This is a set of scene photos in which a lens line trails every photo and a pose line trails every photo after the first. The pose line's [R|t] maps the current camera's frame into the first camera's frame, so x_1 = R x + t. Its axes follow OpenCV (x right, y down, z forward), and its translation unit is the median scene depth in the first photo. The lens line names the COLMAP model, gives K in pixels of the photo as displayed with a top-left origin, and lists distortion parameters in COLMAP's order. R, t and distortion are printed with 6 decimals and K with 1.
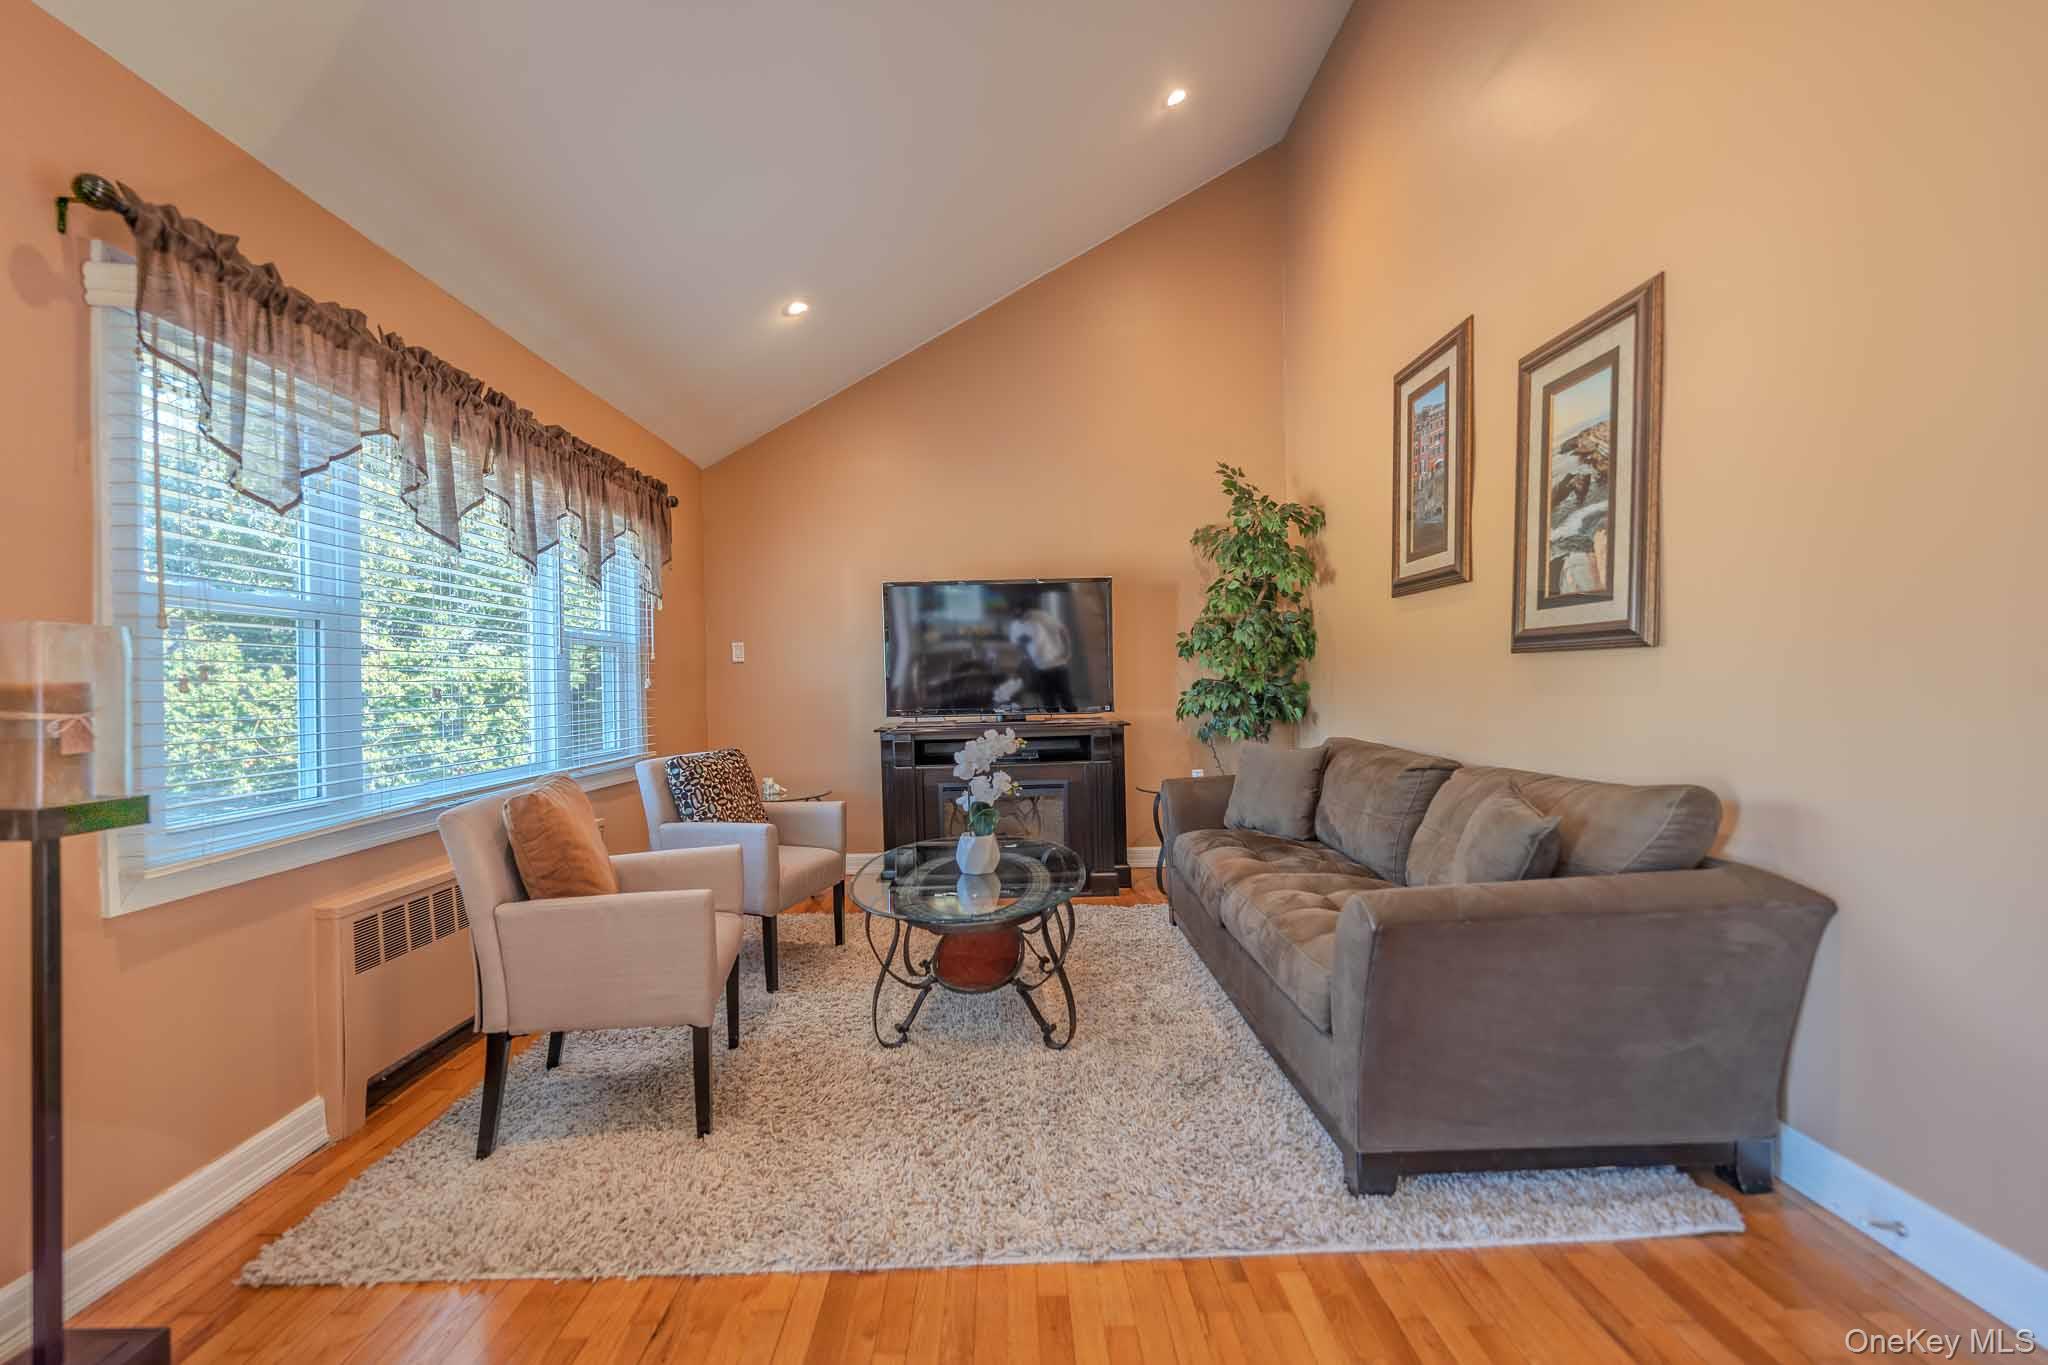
lens RADIAL K [[830.9, 0, 1024.0], [0, 830.9, 682.5], [0, 0, 1]] dist [0.000555, -0.005985]
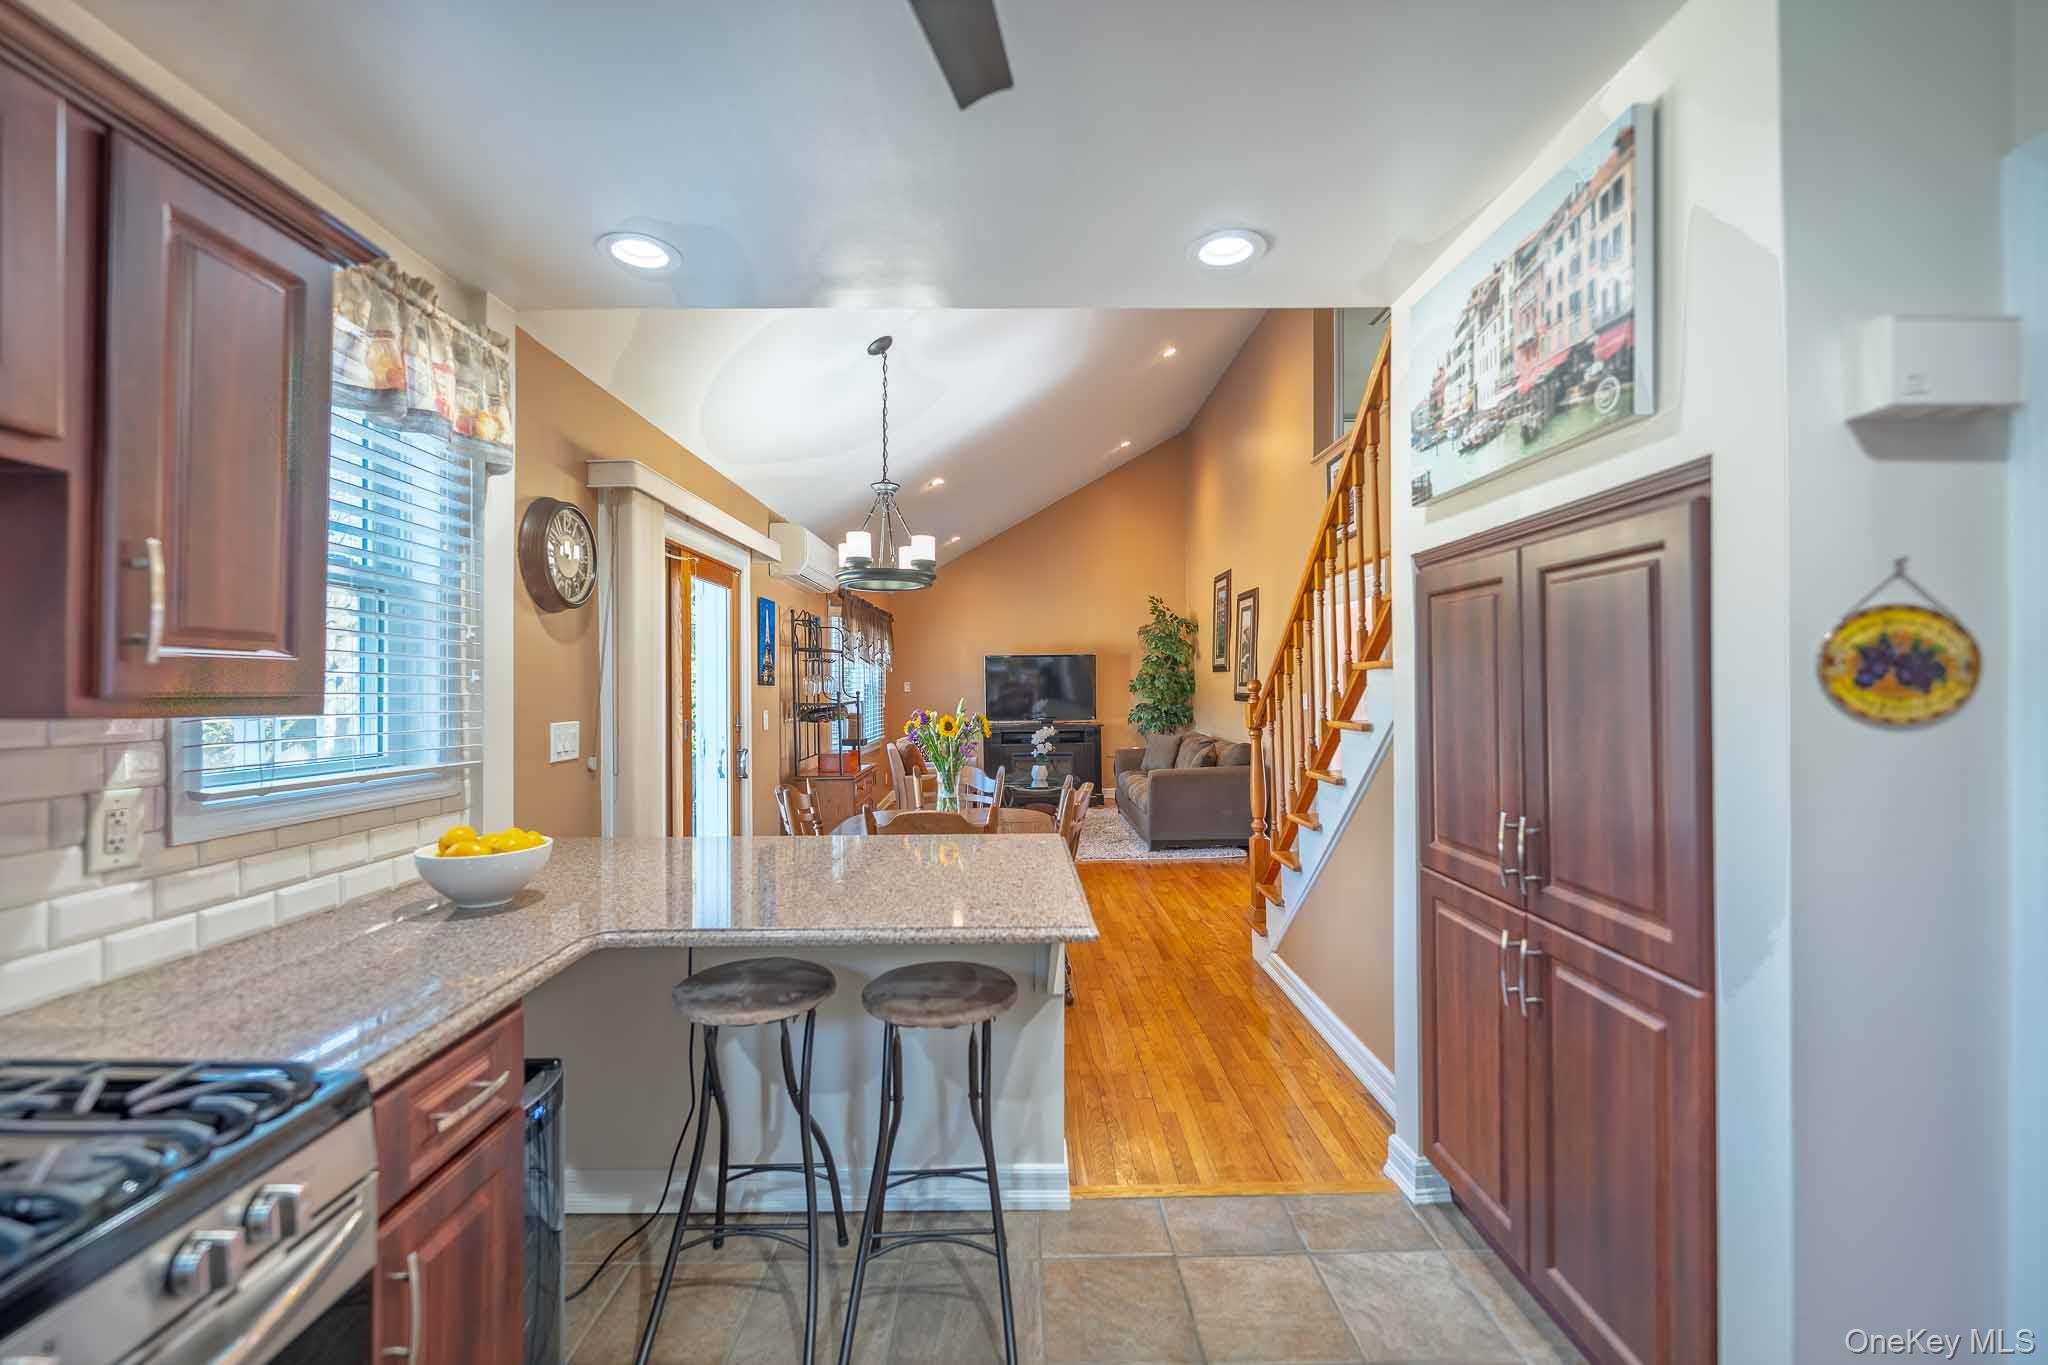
lens RADIAL K [[808.9, 0, 1024.0], [0, 808.9, 682.5], [0, 0, 1]] dist [0.000099, 0.000011]
pose [[0.999896, 0.008576, -0.011598, -0.055093], [-0.008628, 0.999953, -0.004393, -0.051515], [0.011560, 0.004492, 0.999923, -1.140749]]
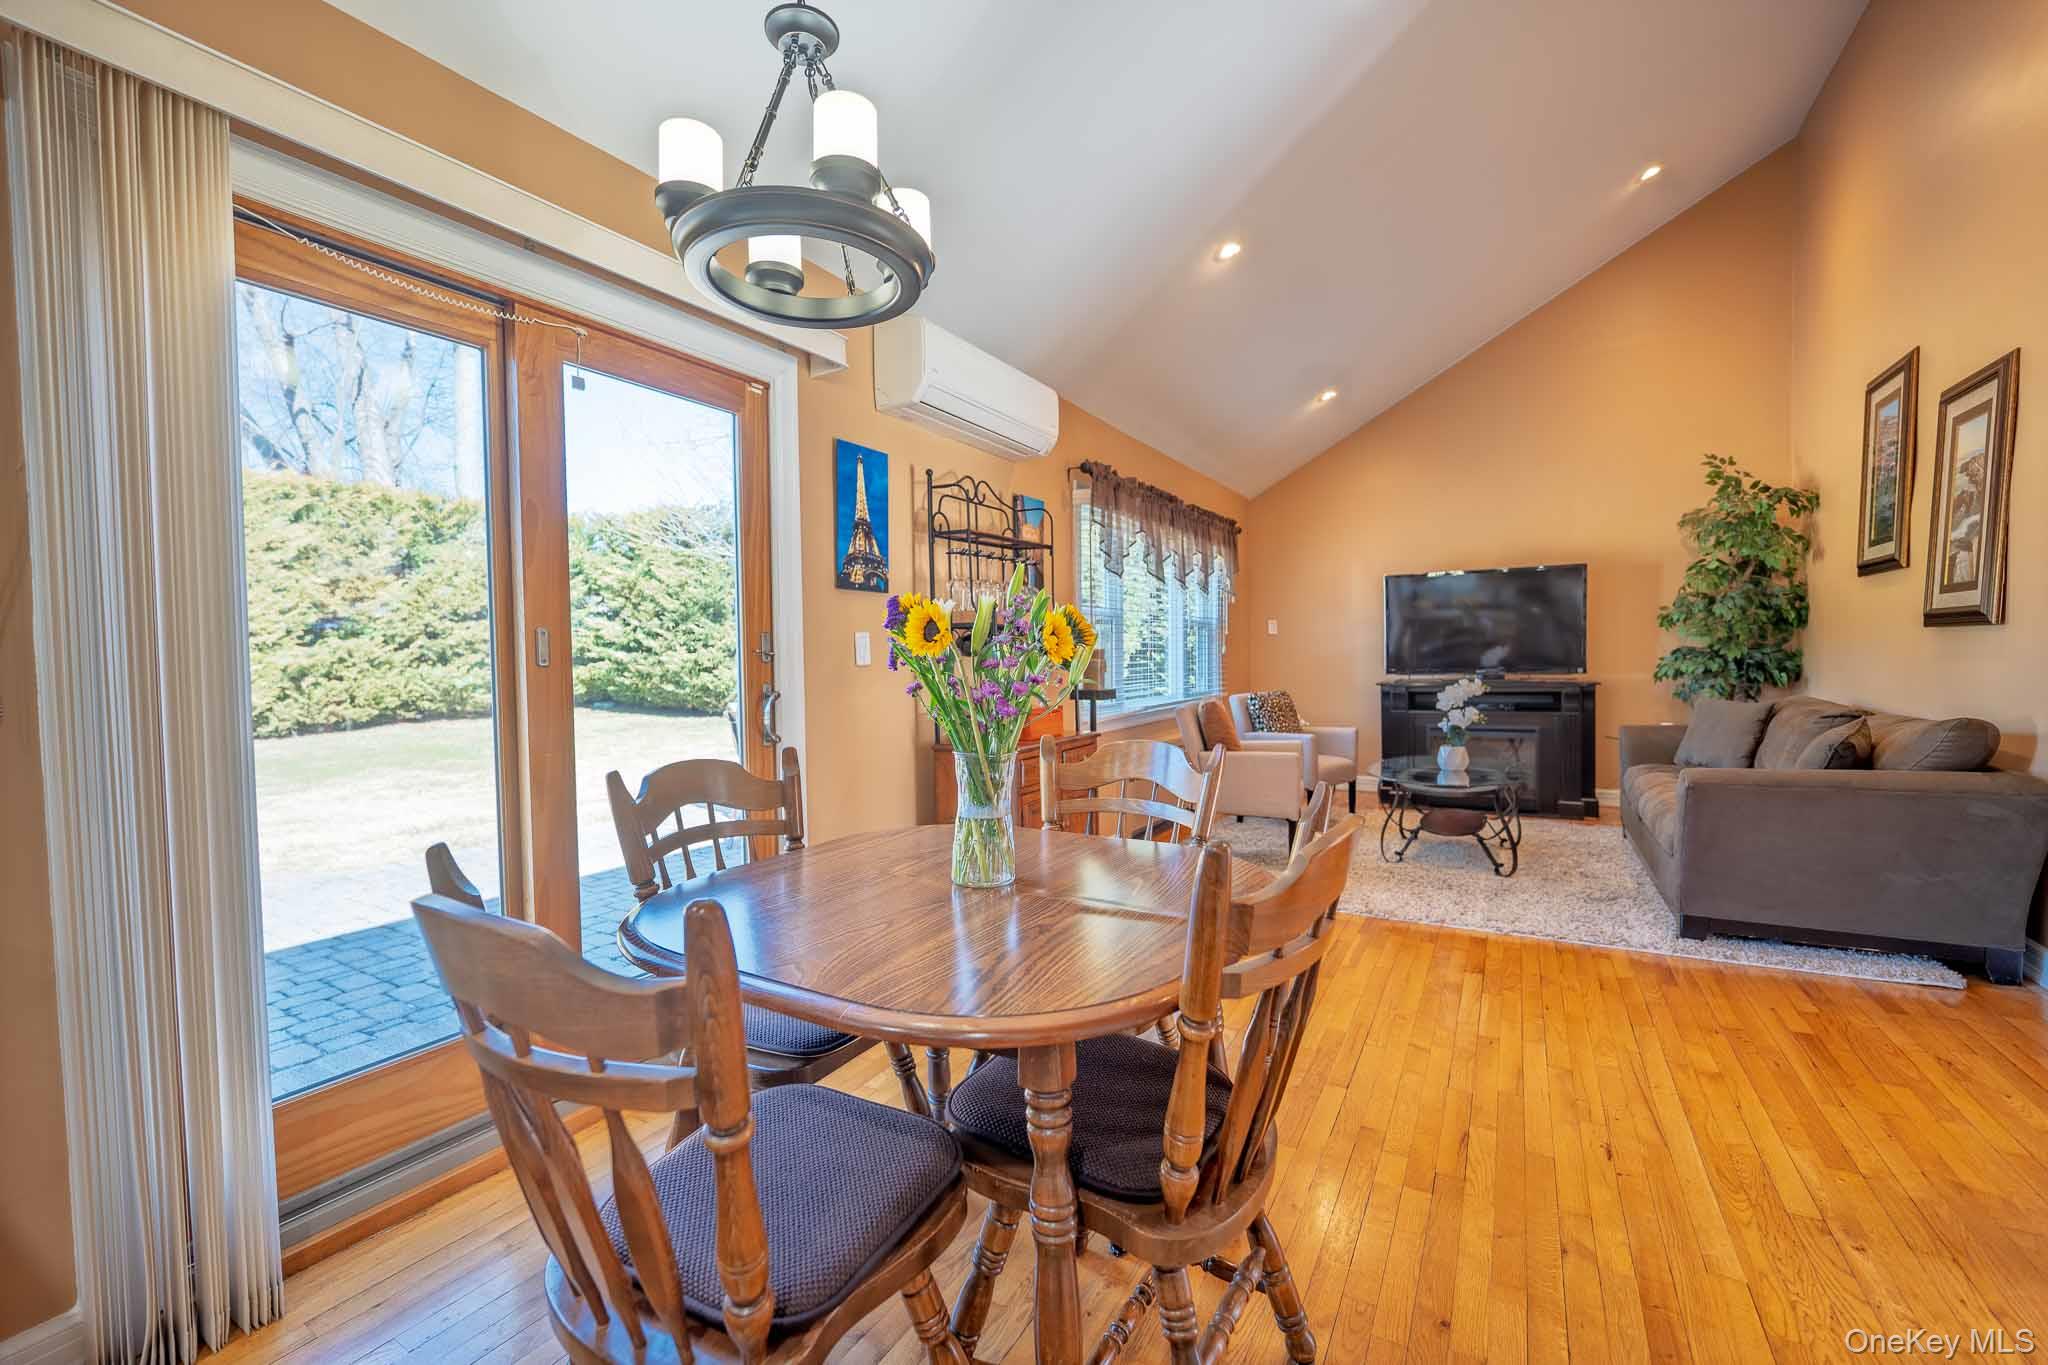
lens RADIAL K [[830.9, 0, 1024.0], [0, 830.9, 682.5], [0, 0, 1]] dist [0.000555, -0.005985]
pose [[0.848757, 0.022928, -0.528286, 0.058564], [-0.001213, 0.999141, 0.041414, -0.000970], [0.528782, -0.034509, 0.848056, -0.535766]]
